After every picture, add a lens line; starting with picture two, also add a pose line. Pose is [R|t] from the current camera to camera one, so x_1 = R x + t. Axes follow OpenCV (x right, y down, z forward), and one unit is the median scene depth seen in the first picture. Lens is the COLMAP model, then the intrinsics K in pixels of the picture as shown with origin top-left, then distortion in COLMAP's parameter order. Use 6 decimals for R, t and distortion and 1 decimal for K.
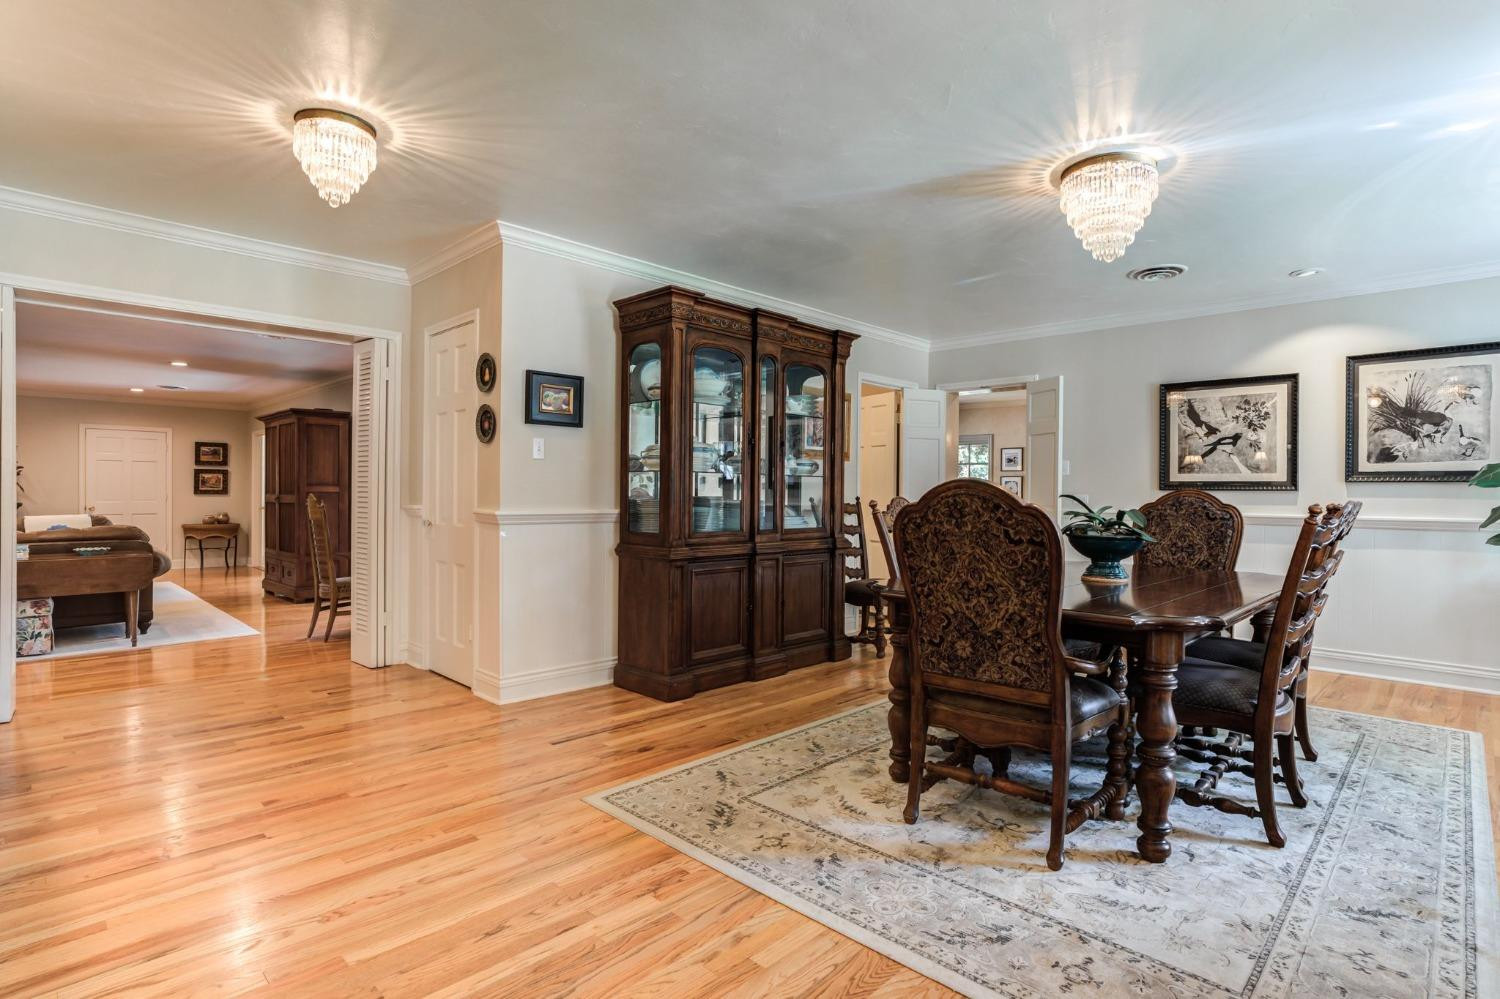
lens RADIAL K [[744.8, 0, 750.0], [0, 744.8, 499.5], [0, 0, 1]] dist [-0.001304, 0.017450]
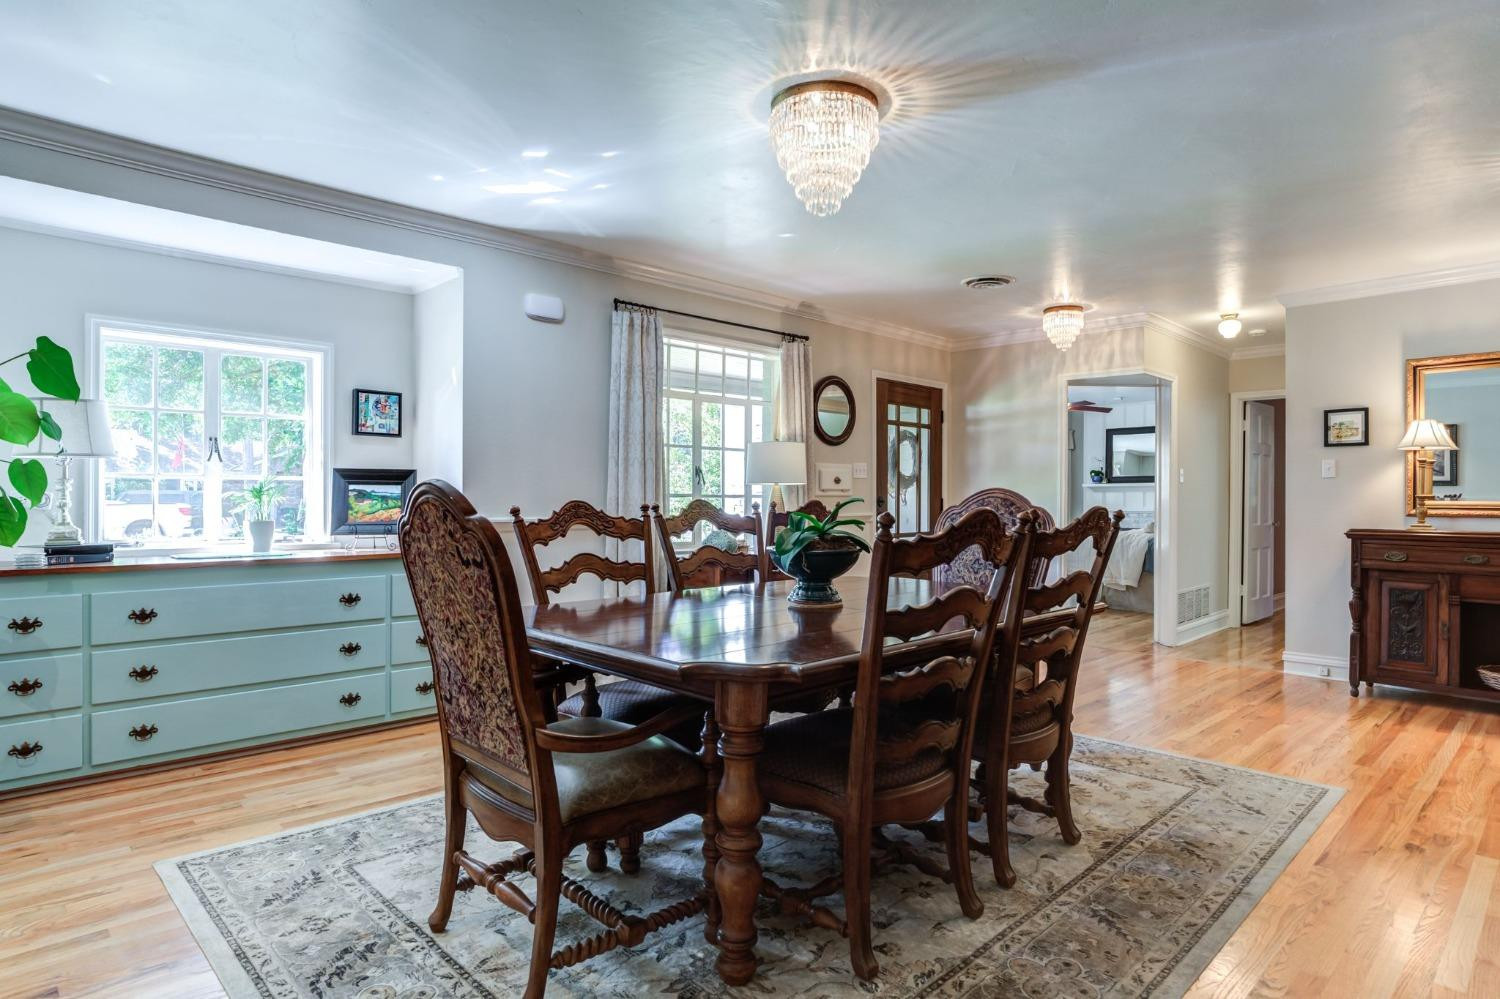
lens RADIAL K [[865.2, 0, 750.0], [0, 865.2, 499.5], [0, 0, 1]] dist [-0.000445, -0.000234]
pose [[-0.999812, -0.015058, 0.012218, 0.569242], [-0.014957, 0.999853, 0.008378, -0.011475], [-0.012342, 0.008193, -0.999890, 2.050919]]
